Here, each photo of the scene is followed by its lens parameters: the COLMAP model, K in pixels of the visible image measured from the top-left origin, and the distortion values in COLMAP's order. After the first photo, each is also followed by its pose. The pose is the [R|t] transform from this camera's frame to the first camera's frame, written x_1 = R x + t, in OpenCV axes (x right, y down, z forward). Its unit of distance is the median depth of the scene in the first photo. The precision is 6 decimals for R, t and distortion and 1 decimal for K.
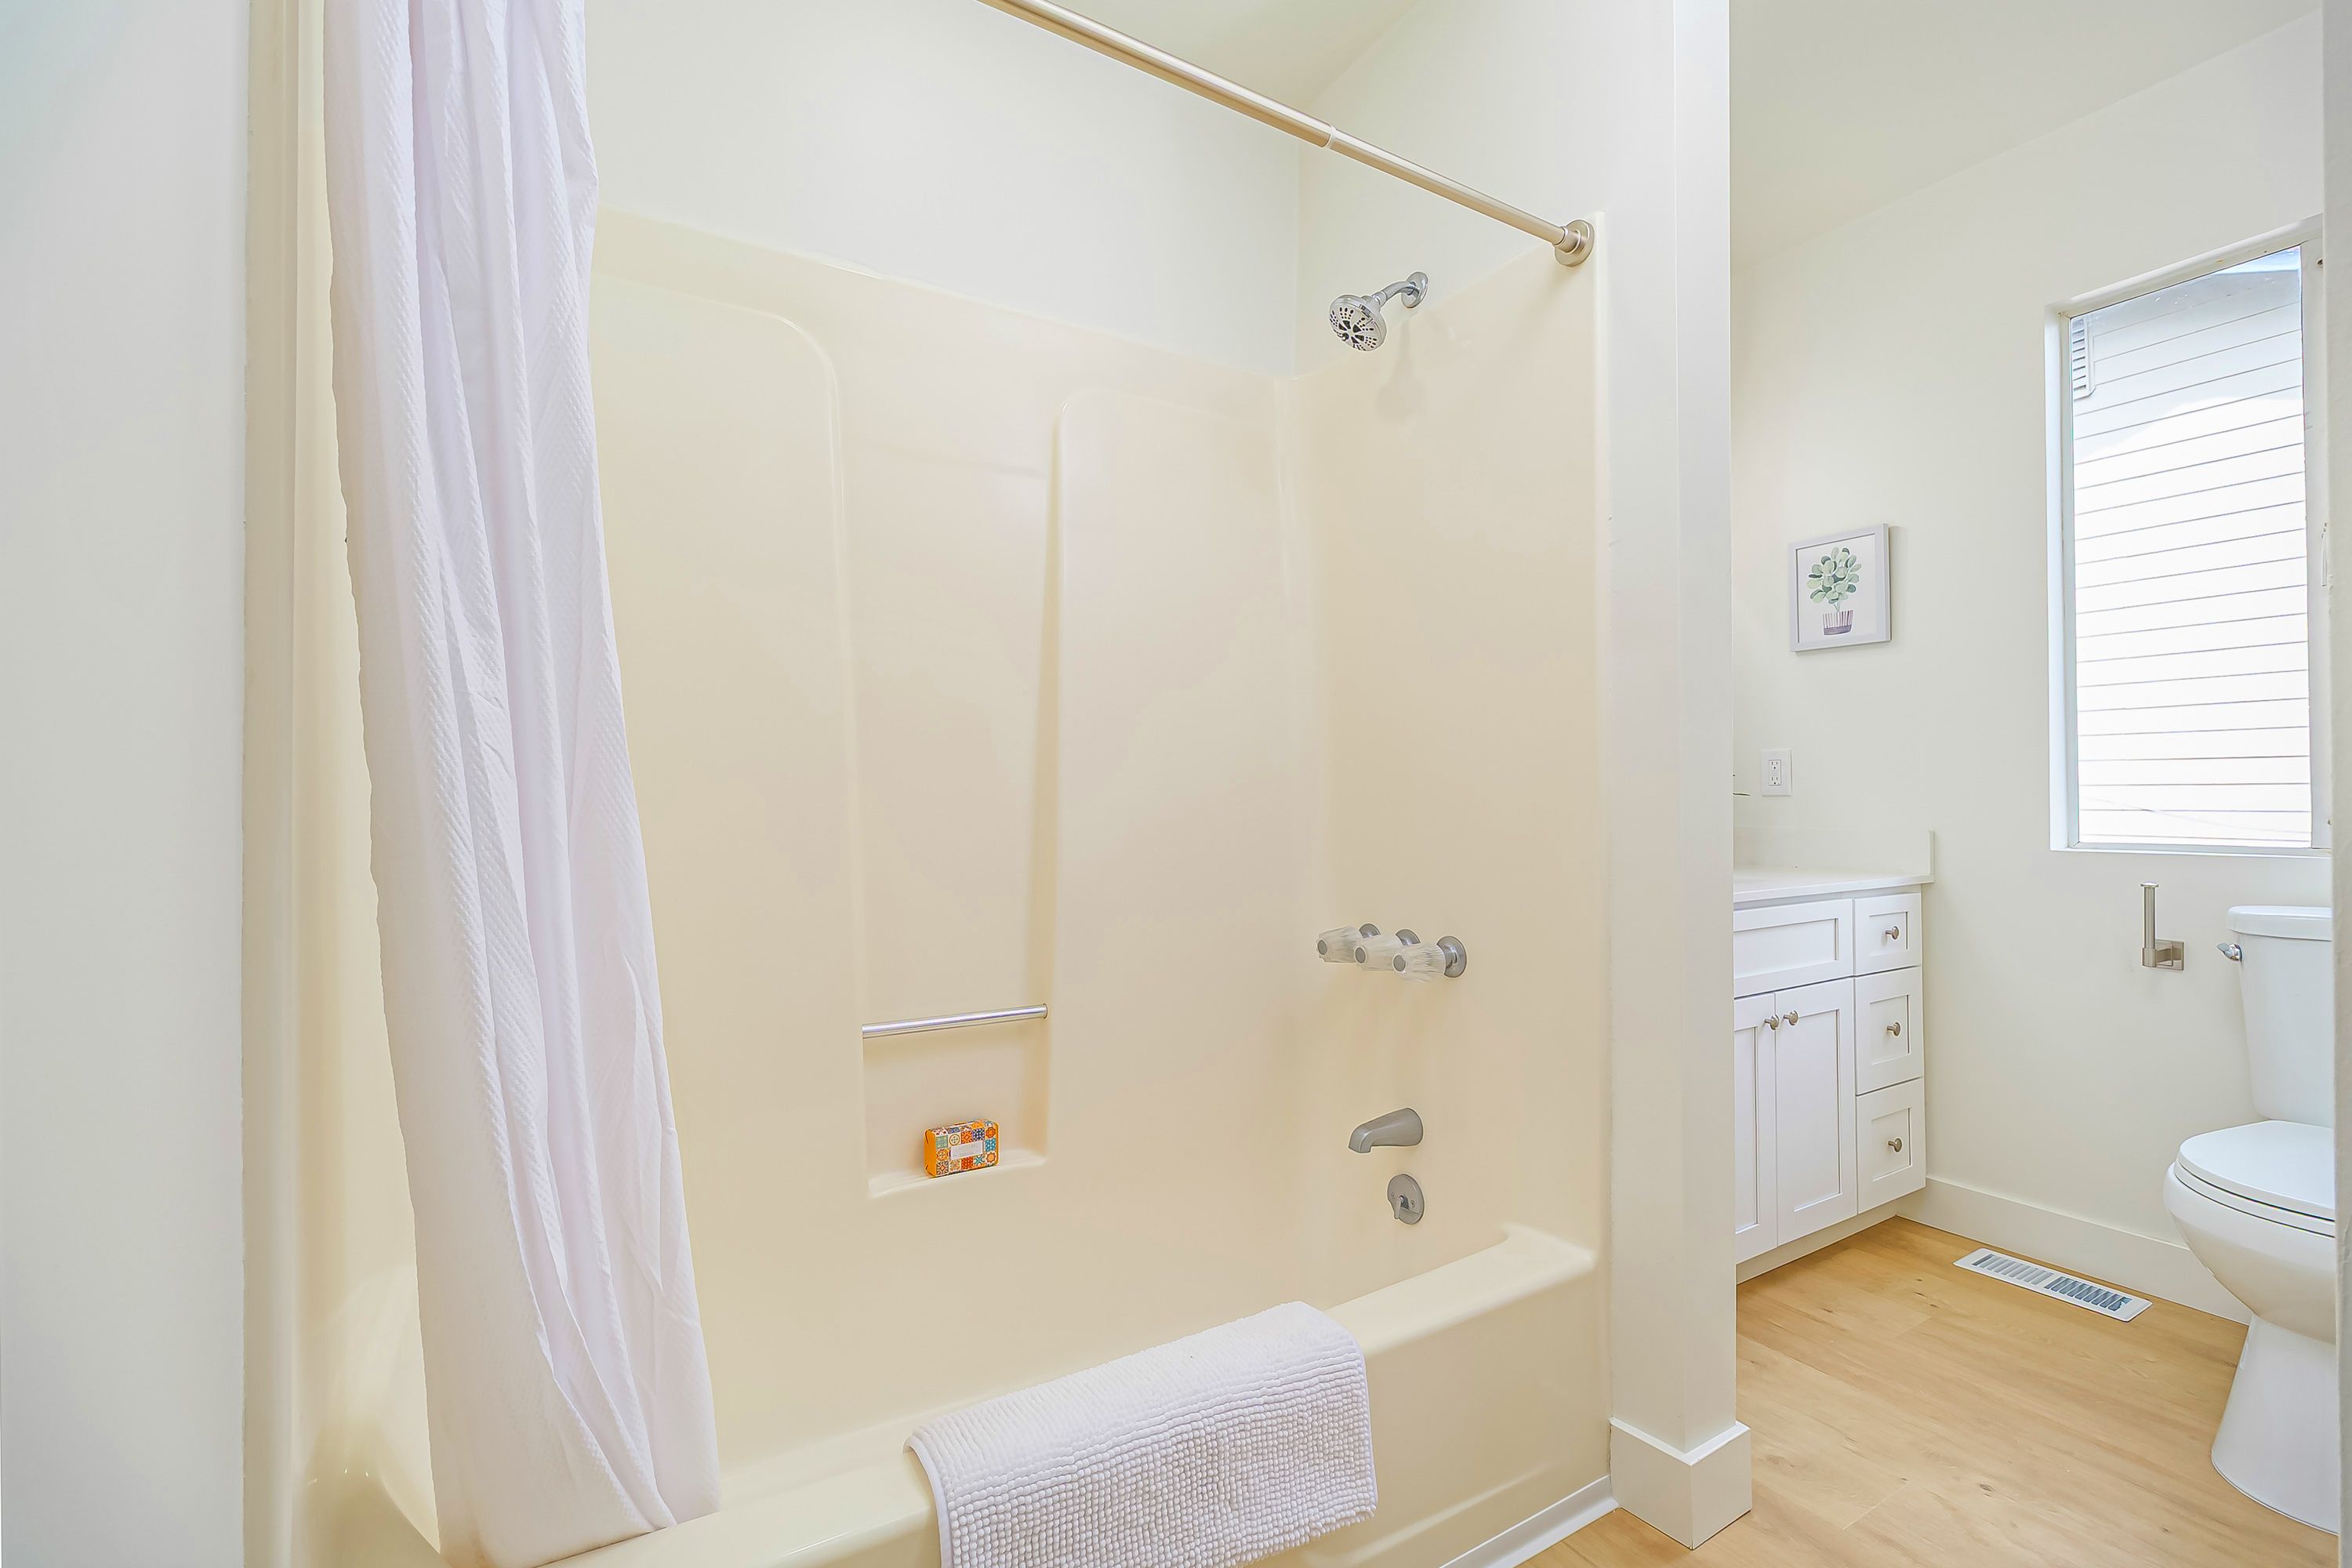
lens RADIAL K [[1026.9, 0, 1172.5], [0, 1026.9, 779.6], [0, 0, 1]] dist [-0.000675, -0.000498]
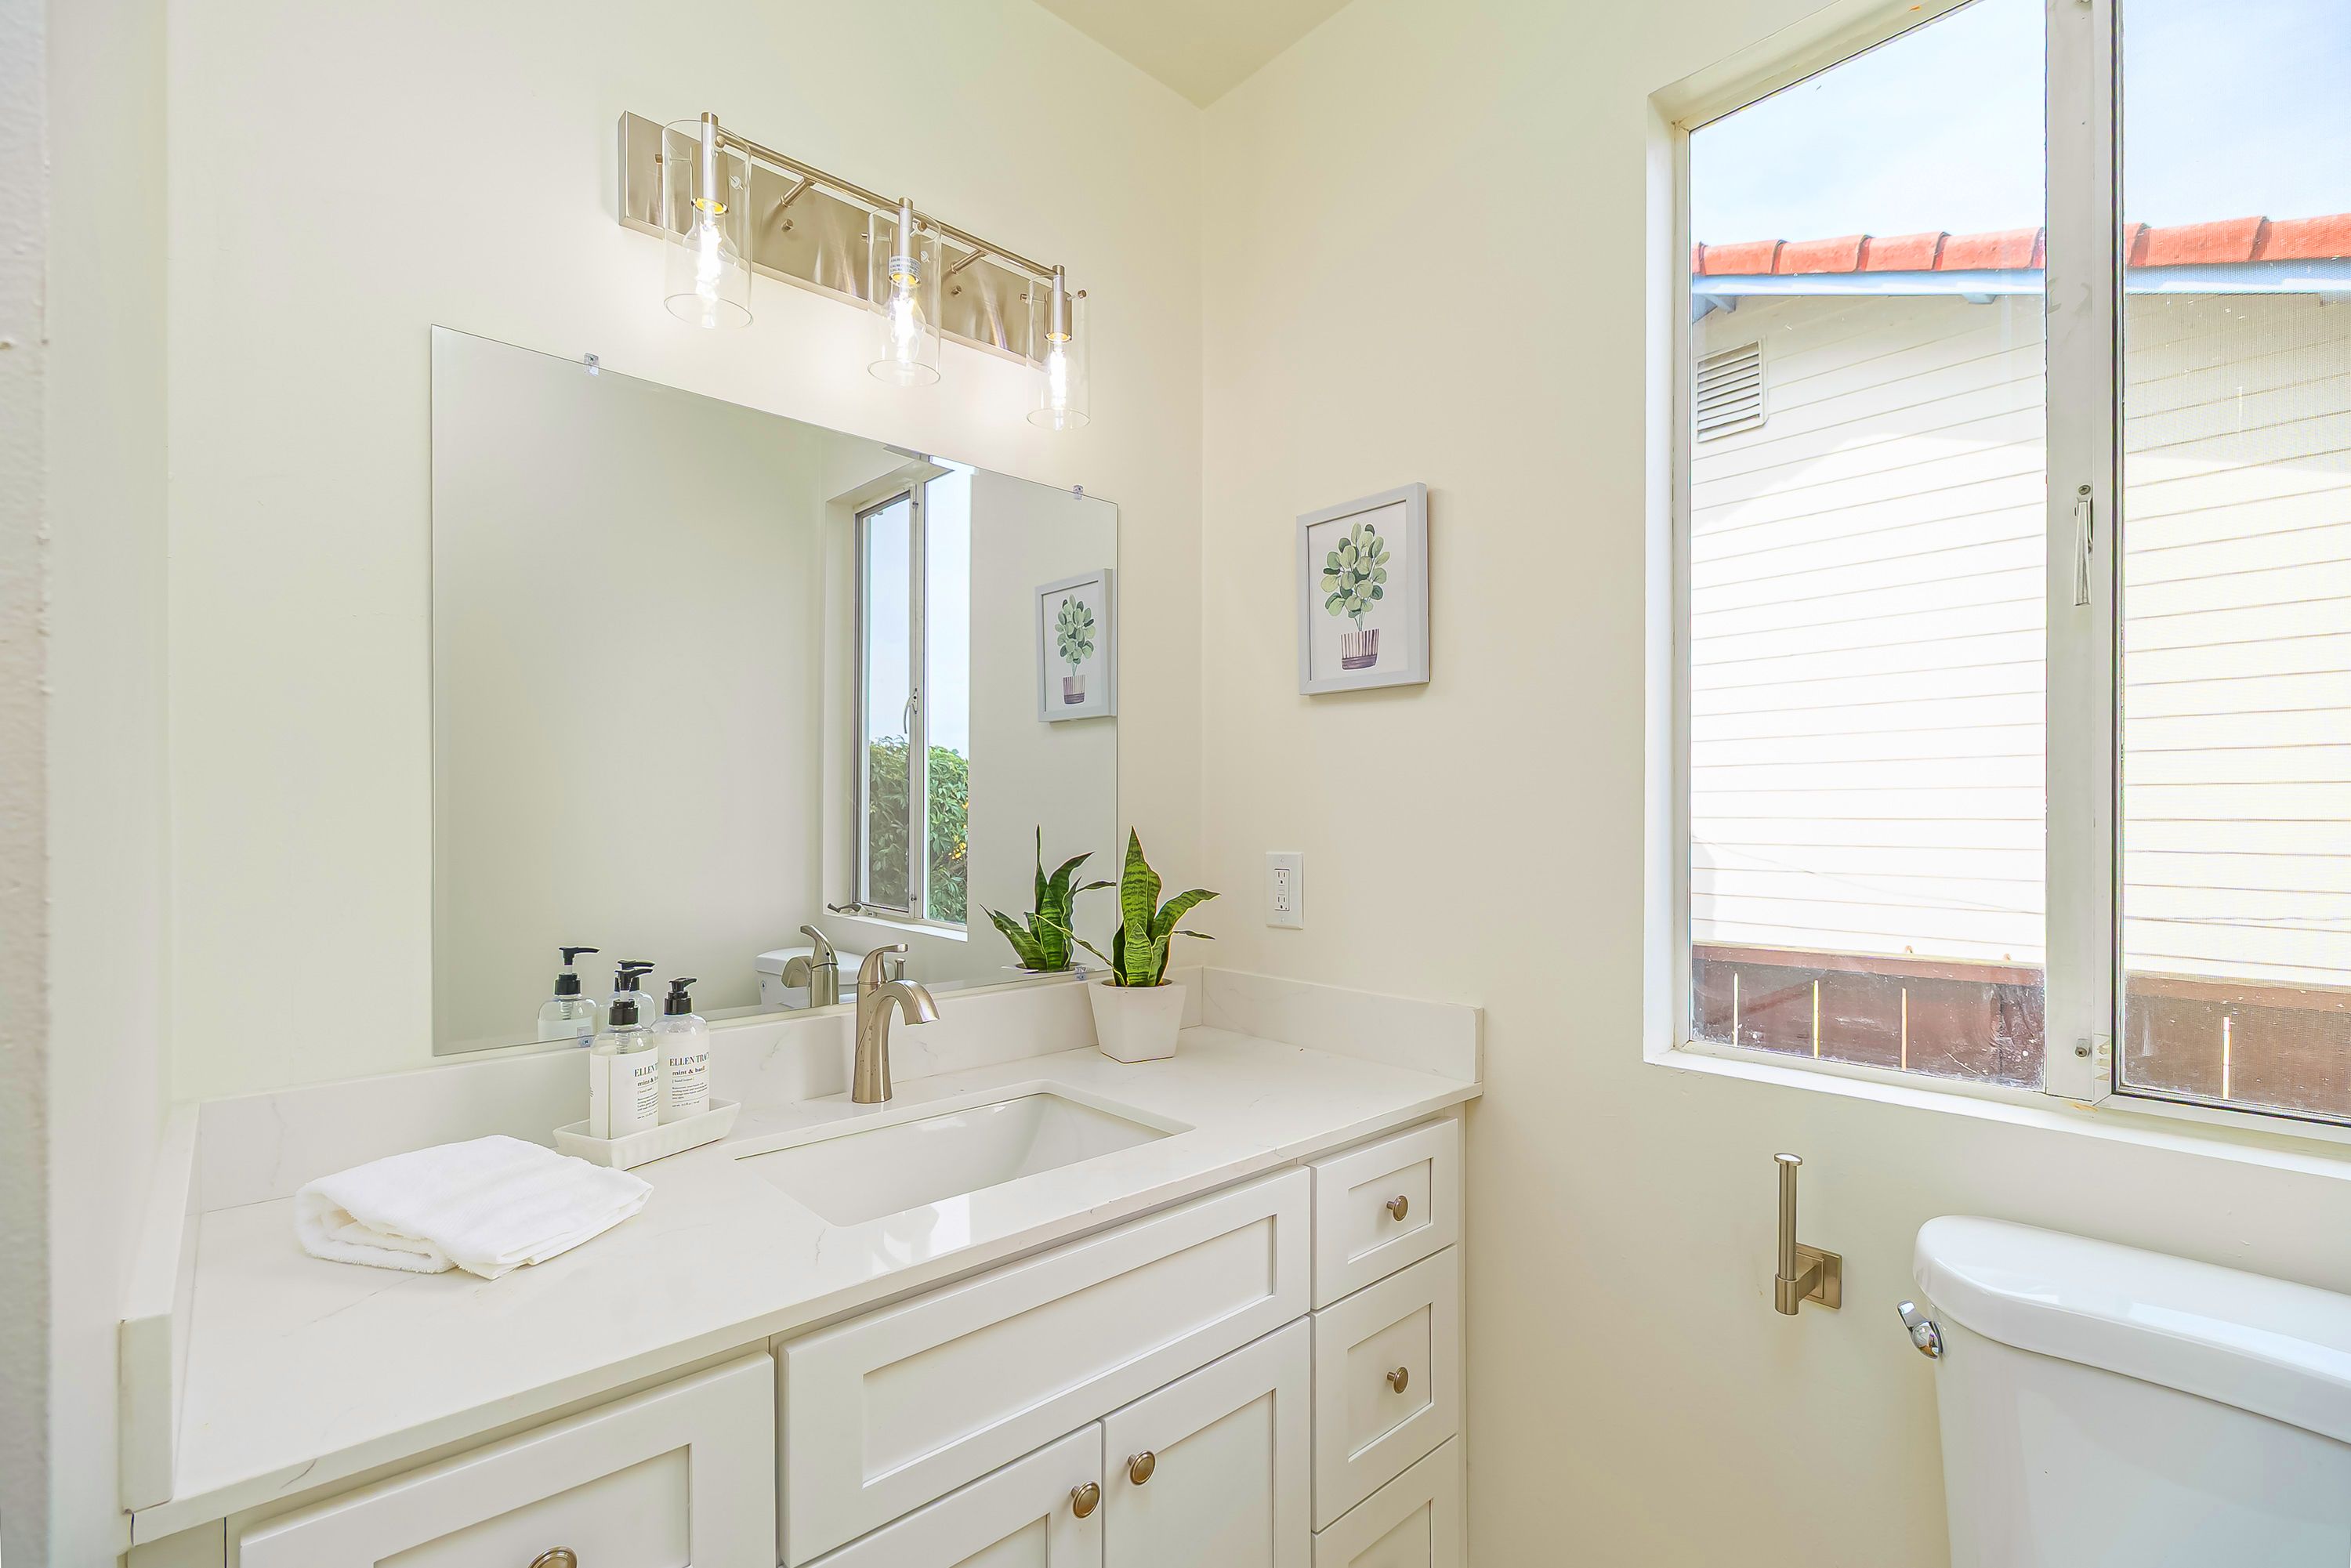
lens RADIAL K [[1026.4, 0, 1178.2], [0, 1026.4, 805.1], [0, 0, 1]] dist [-0.000675, -0.000498]
pose [[0.979514, 0.007035, 0.201253, 0.426919], [-0.008002, 0.999960, 0.003992, -0.063410], [-0.201217, -0.005521, 0.979531, 0.434061]]
